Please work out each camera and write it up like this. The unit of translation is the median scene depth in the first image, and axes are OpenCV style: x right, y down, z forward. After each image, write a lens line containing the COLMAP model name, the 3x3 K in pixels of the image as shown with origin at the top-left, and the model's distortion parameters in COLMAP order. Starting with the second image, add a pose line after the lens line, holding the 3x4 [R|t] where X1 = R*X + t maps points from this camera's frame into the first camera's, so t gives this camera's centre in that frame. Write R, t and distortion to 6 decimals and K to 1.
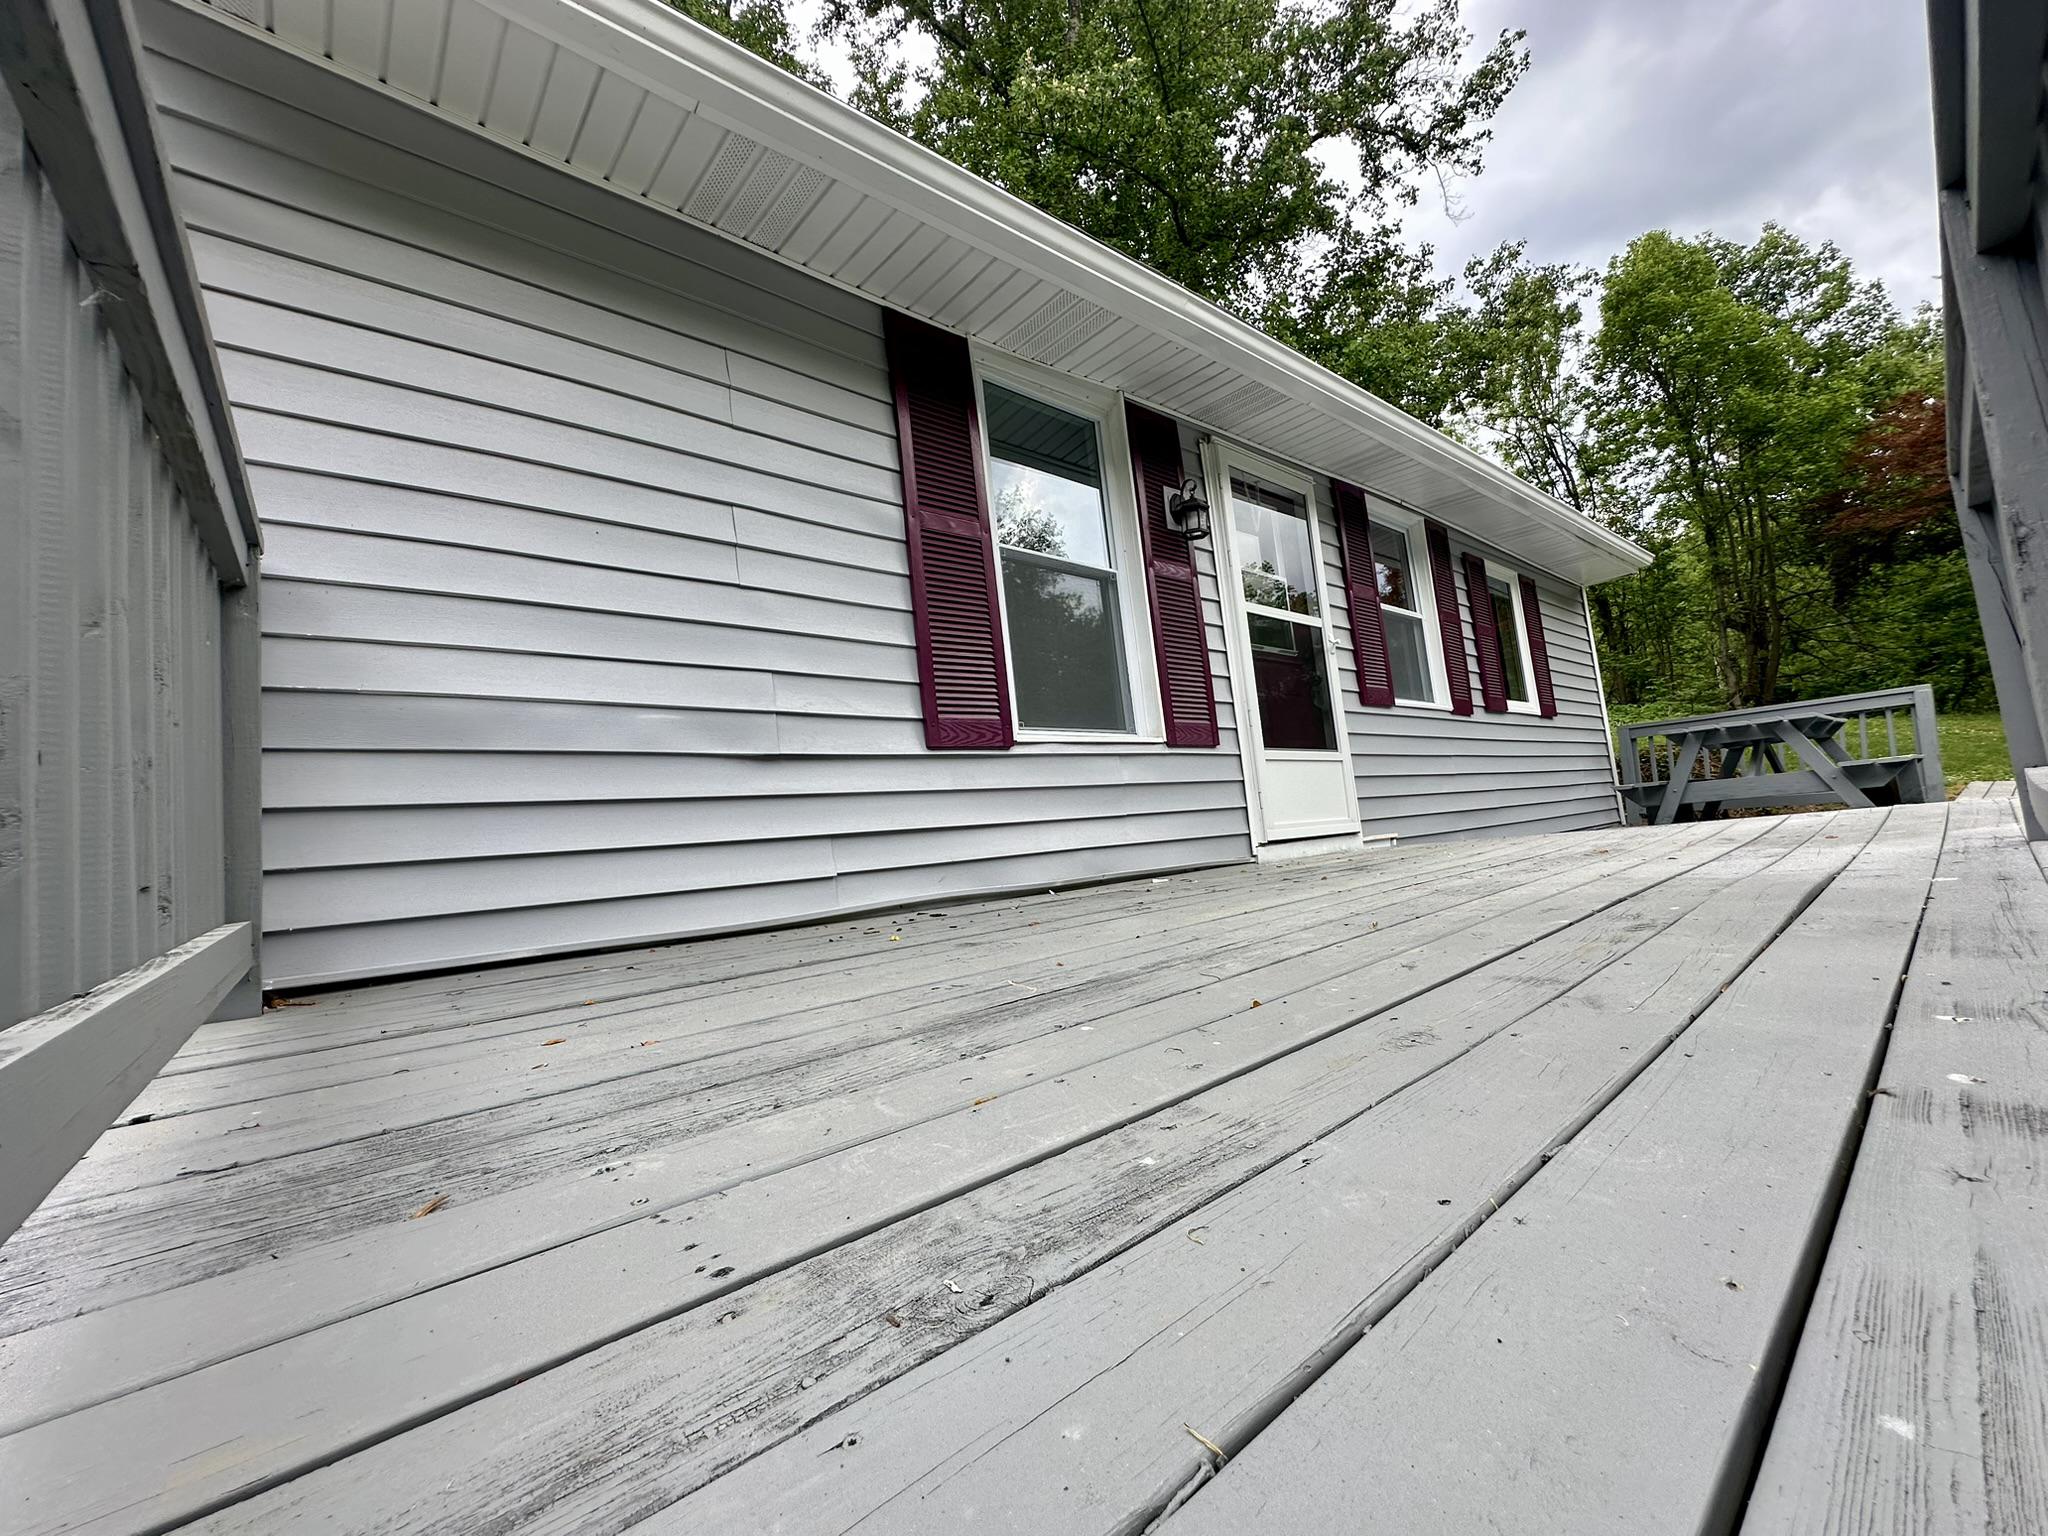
lens RADIAL K [[815.9, 0, 1026.6], [0, 815.9, 773.2], [0, 0, 1]] dist [-0.006751, -0.000121]
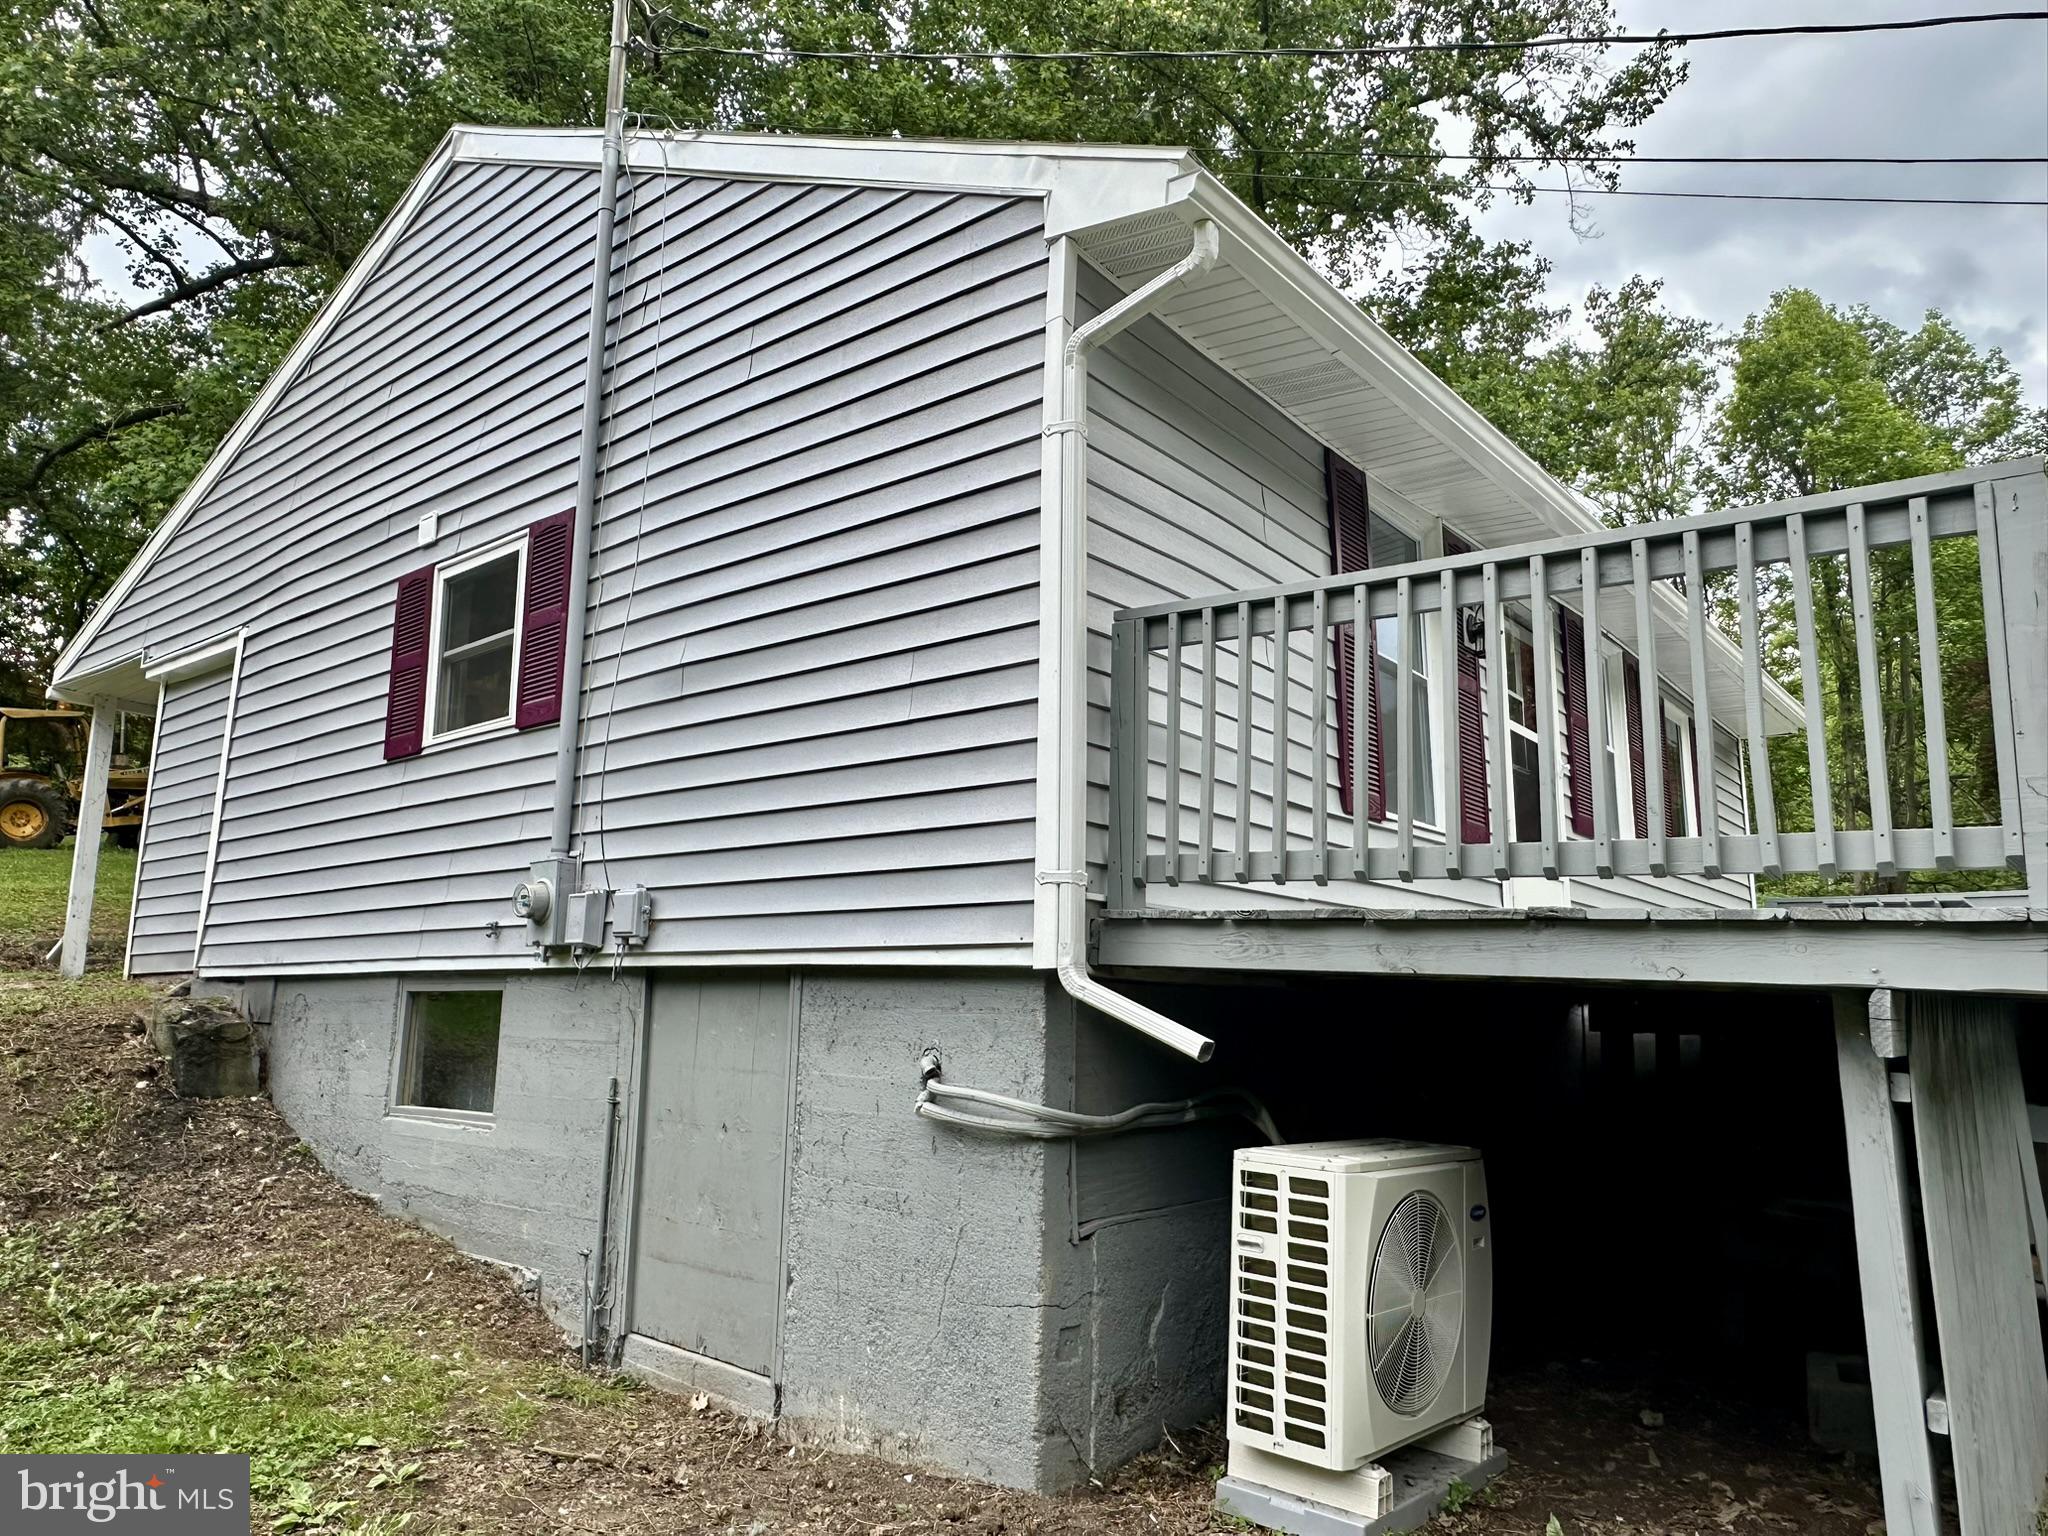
lens RADIAL K [[1347.2, 0, 1022.1], [0, 1347.2, 769.3], [0, 0, 1]] dist [0.003198, -0.001670]
pose [[0.976302, 0.141934, 0.163368, -0.124672], [-0.125267, 0.986205, -0.108207, 0.024191], [-0.176472, 0.085178, 0.980613, -0.118884]]
